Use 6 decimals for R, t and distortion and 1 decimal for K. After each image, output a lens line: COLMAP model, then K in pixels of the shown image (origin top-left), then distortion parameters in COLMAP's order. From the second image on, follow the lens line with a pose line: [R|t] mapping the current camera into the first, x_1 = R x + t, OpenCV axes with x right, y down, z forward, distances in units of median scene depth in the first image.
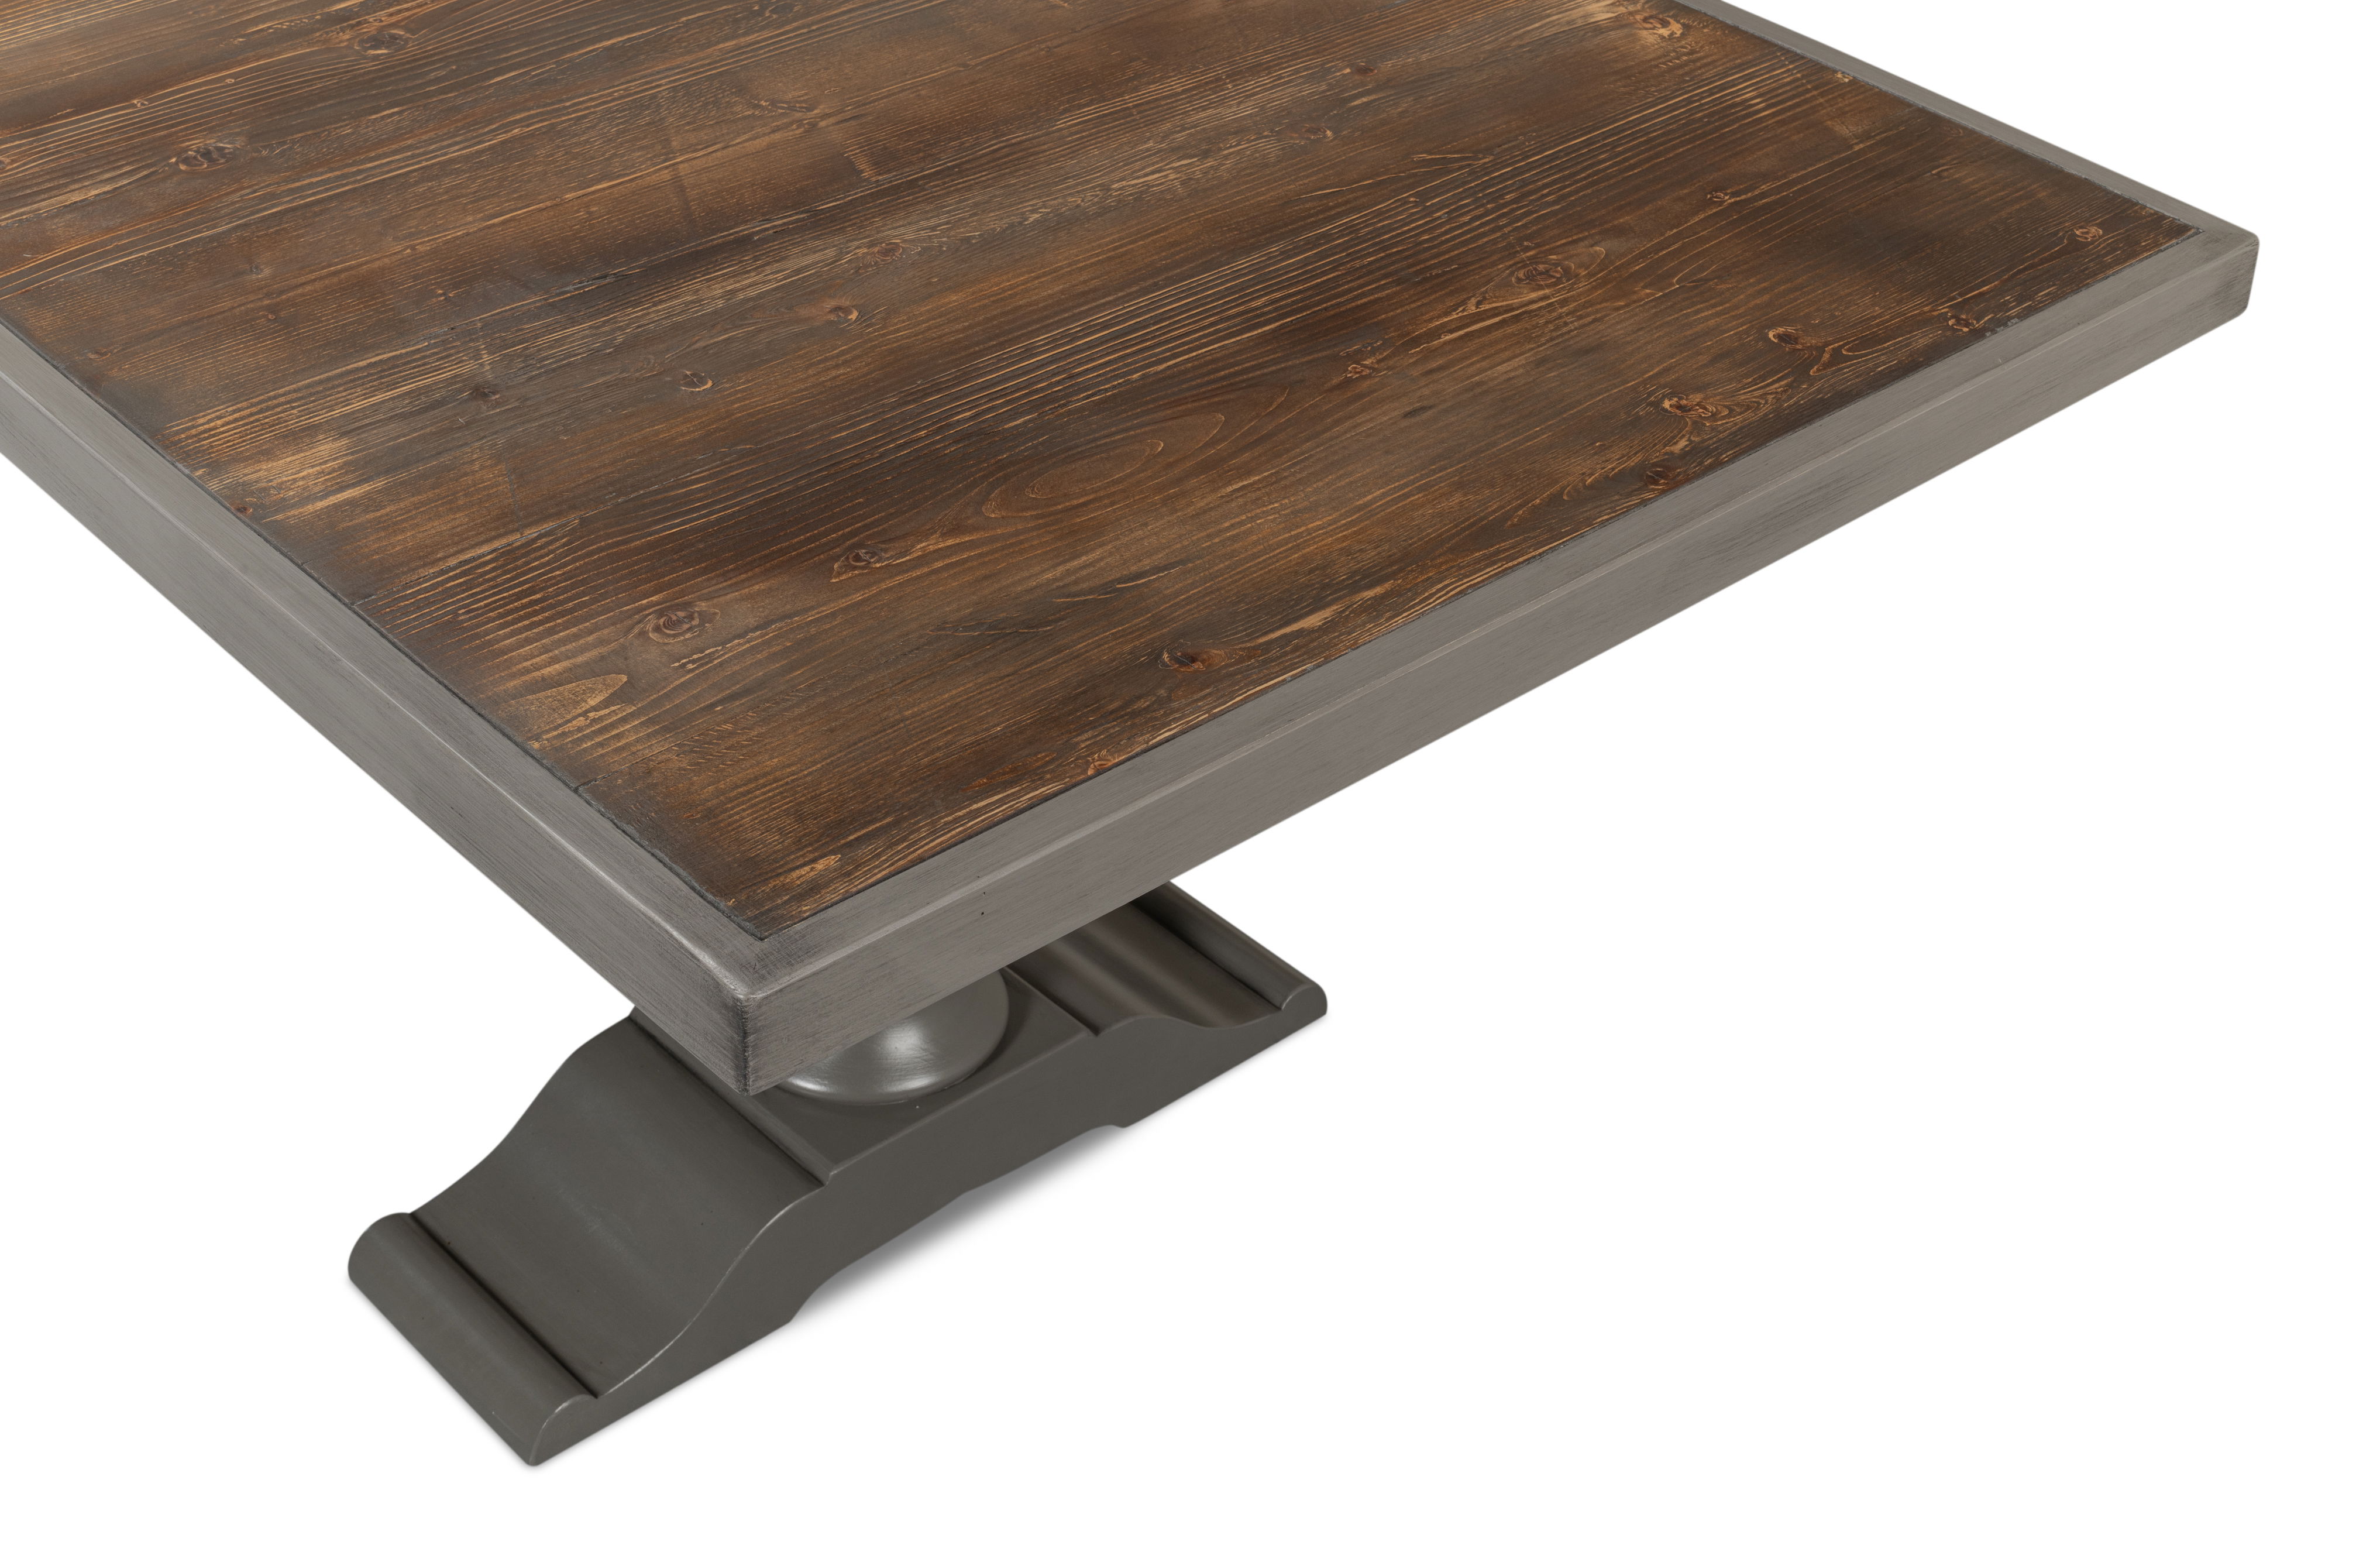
lens RADIAL K [[3276.8, 0, 944.3], [0, 3276.8, 774.3], [0, 0, 1]] dist [-0.038105, -0.320026]
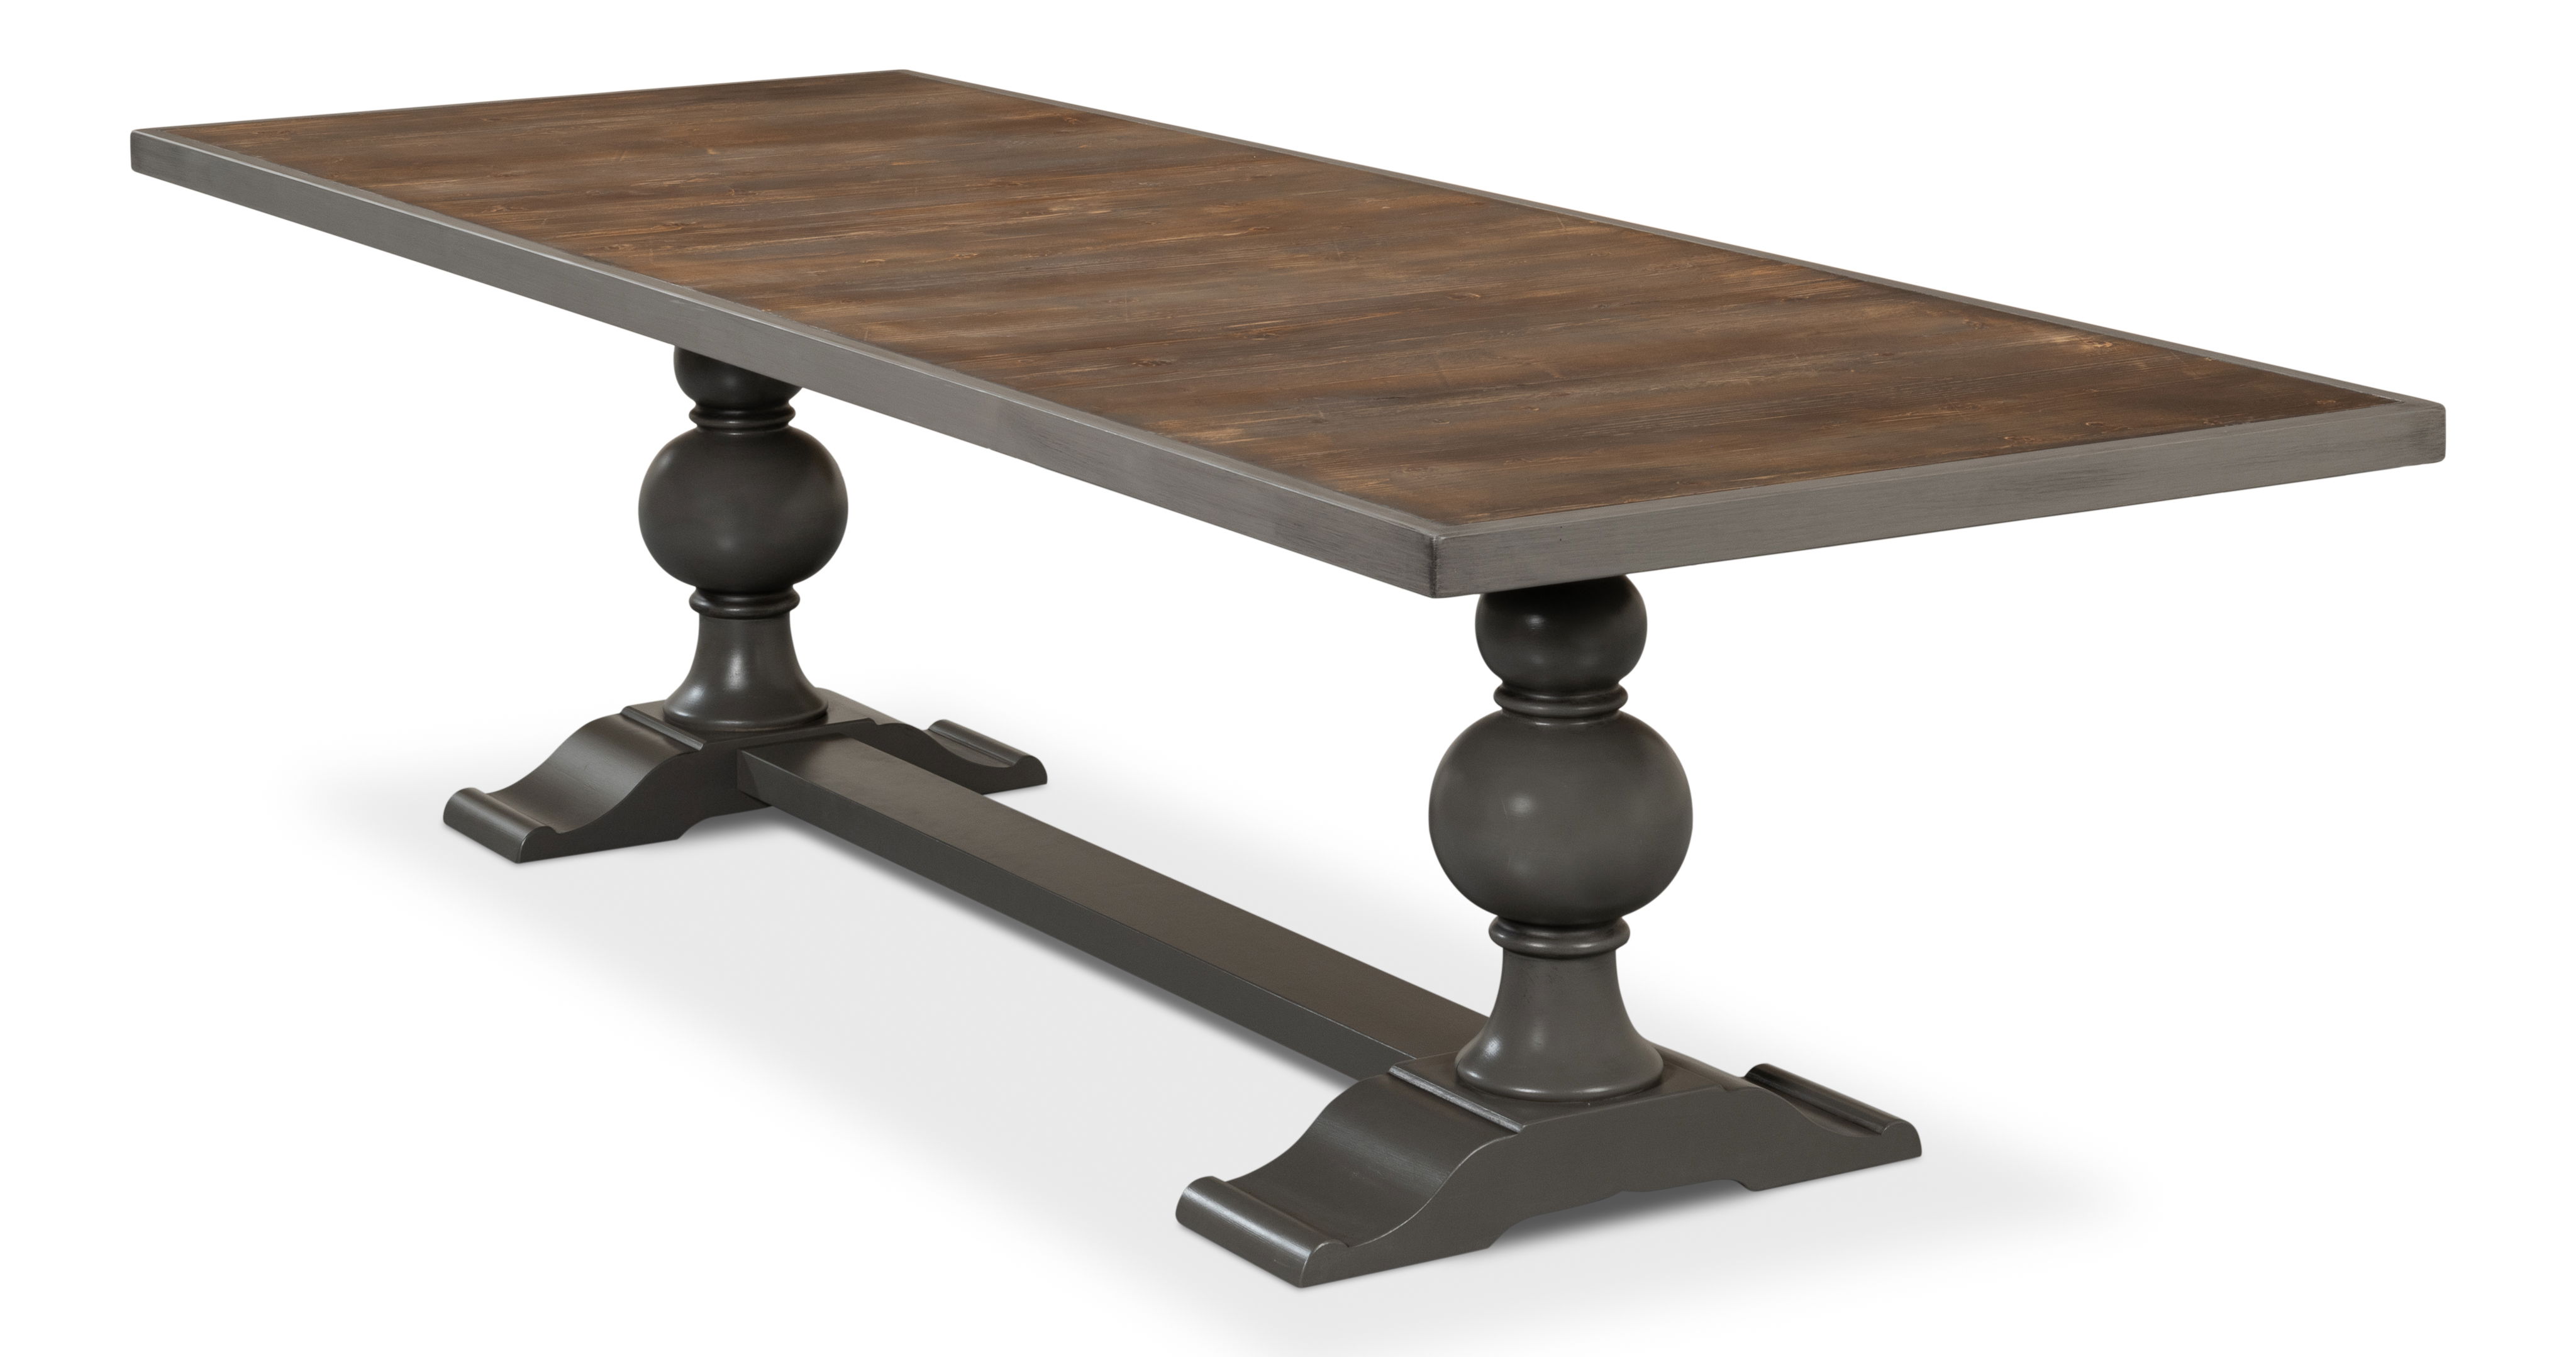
lens RADIAL K [[5538.3, 0, 1288.0], [0, 5538.3, 678.5], [0, 0, 1]] dist [0.039545, 0.407433]
pose [[0.991121, 0.013045, -0.132320, 0.225694], [-0.063931, 0.919344, -0.388226, 1.108448], [0.116584, 0.393238, 0.912015, -1.575023]]
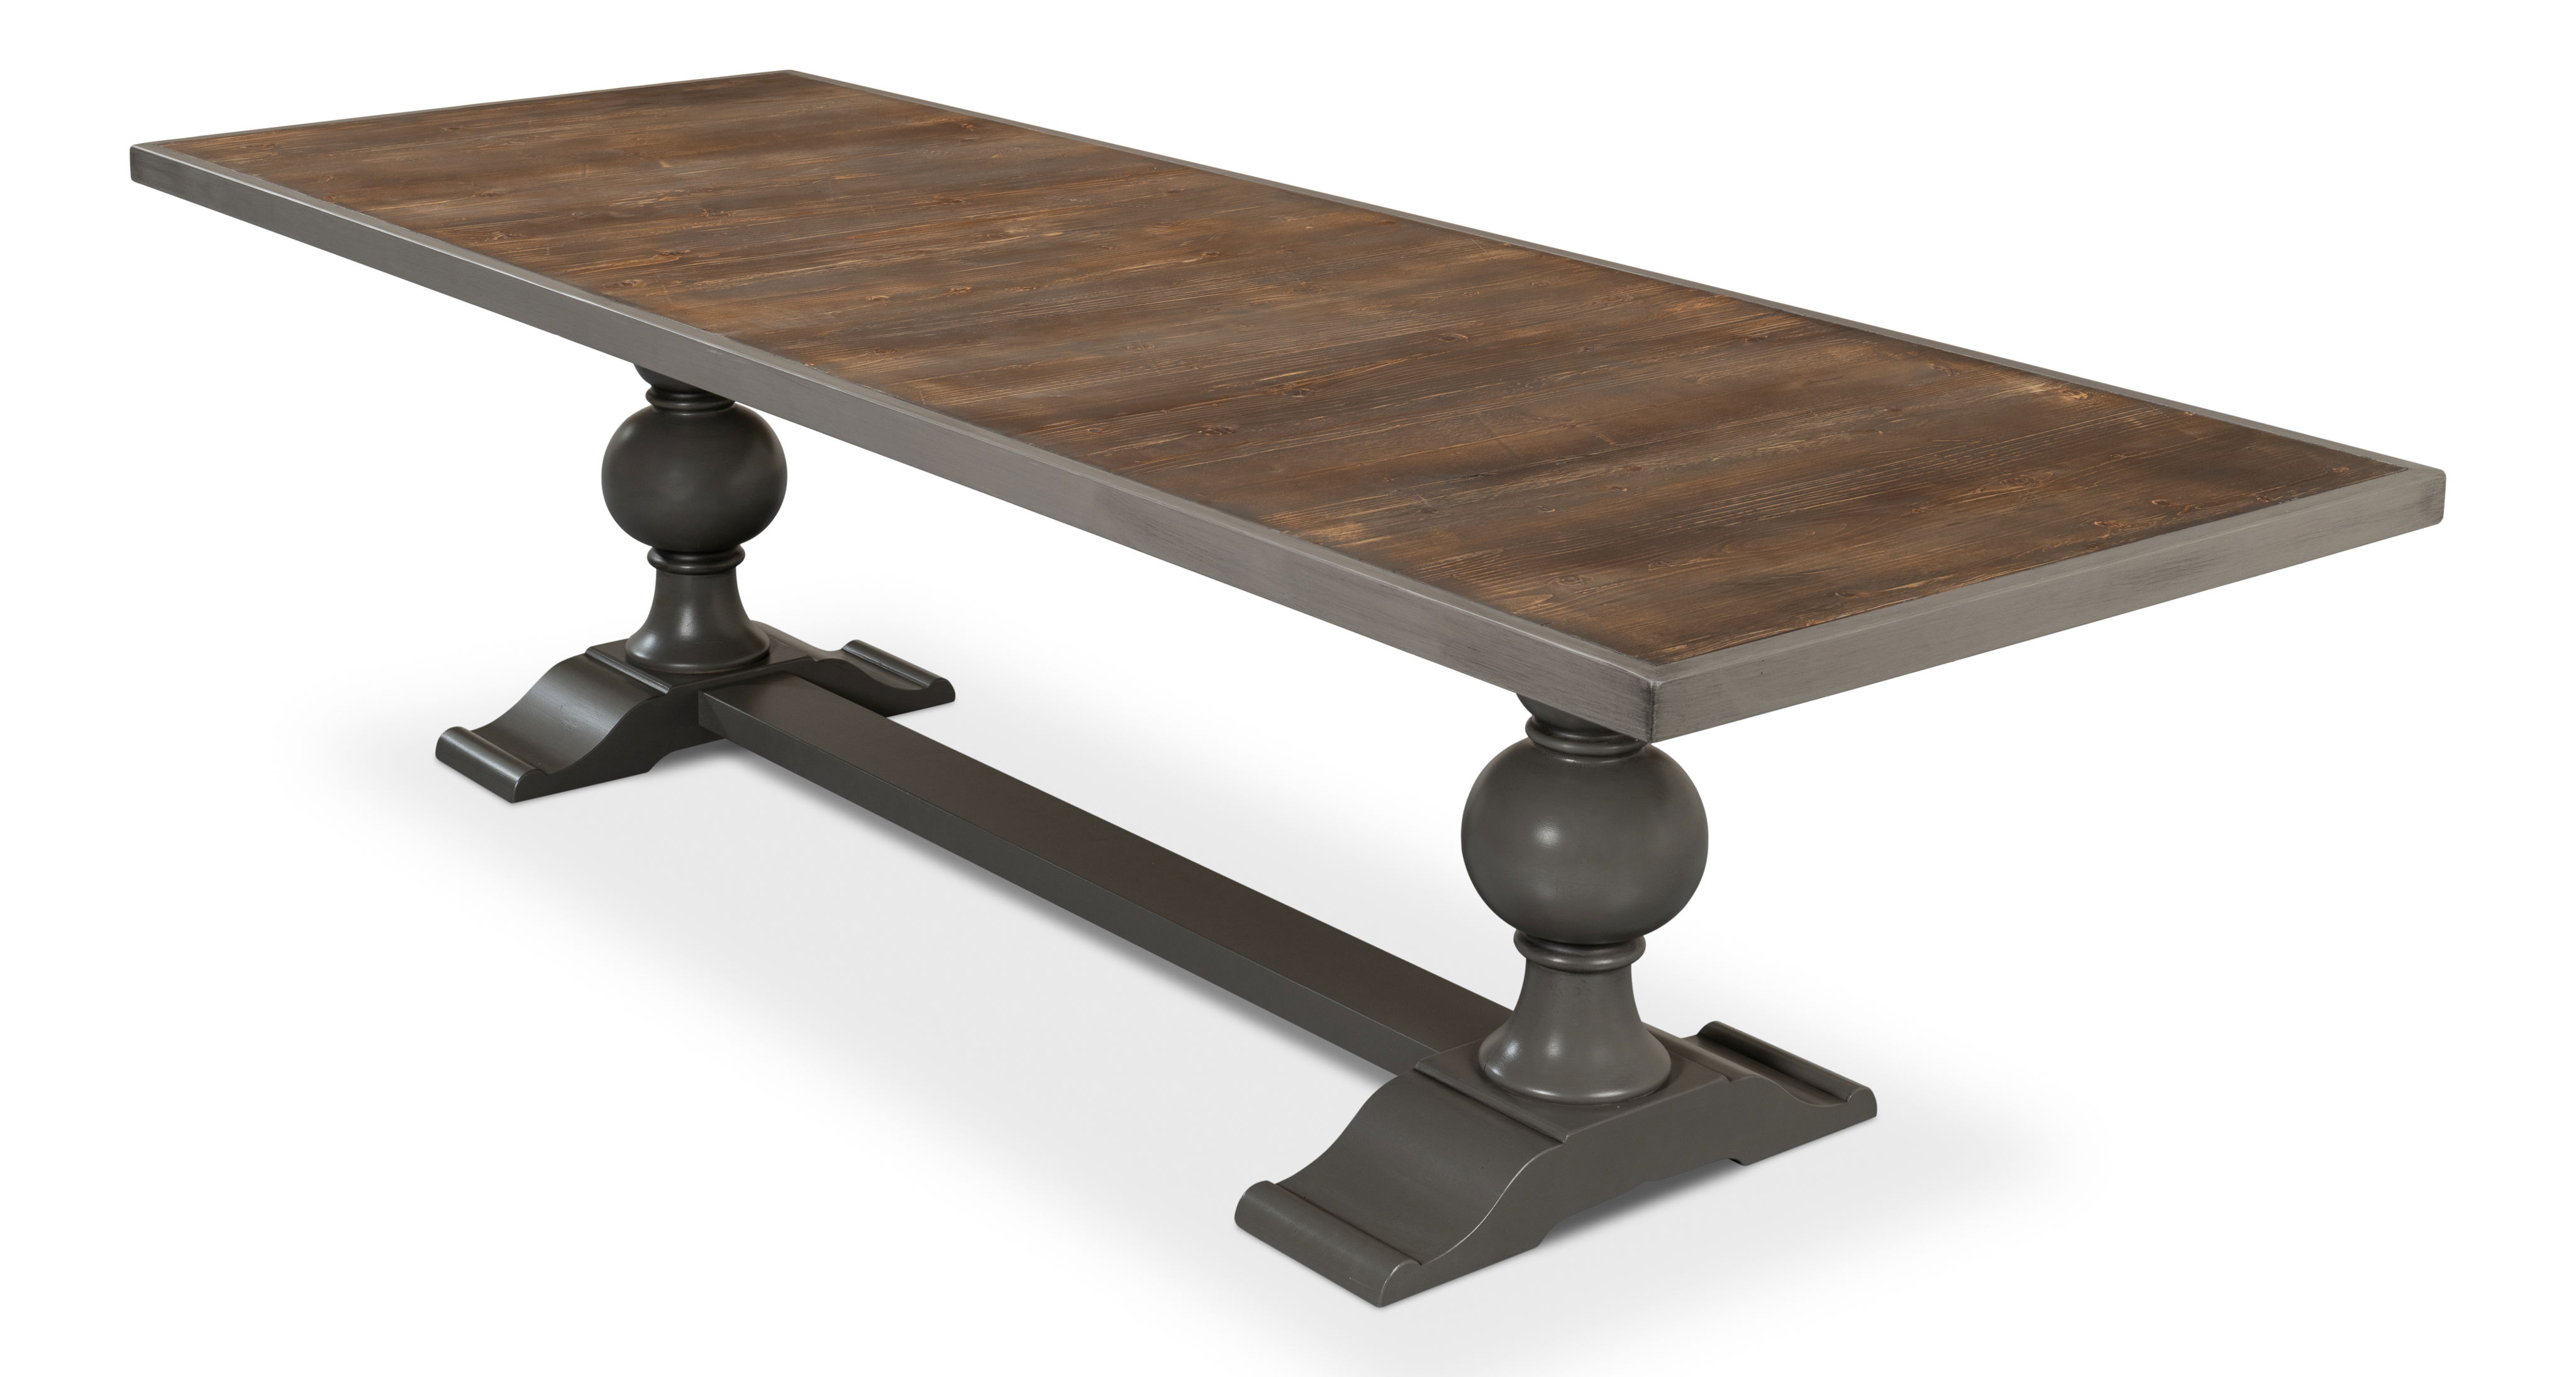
lens RADIAL K [[3572.3, 0, 1205.5], [0, 3572.3, 877.1], [0, 0, 1]] dist [-0.025450, -0.107859]
pose [[0.999919, 0.002760, -0.012422, -0.226687], [-0.005849, 0.966663, -0.255984, 0.546850], [0.011301, 0.256036, 0.966601, -0.787768]]
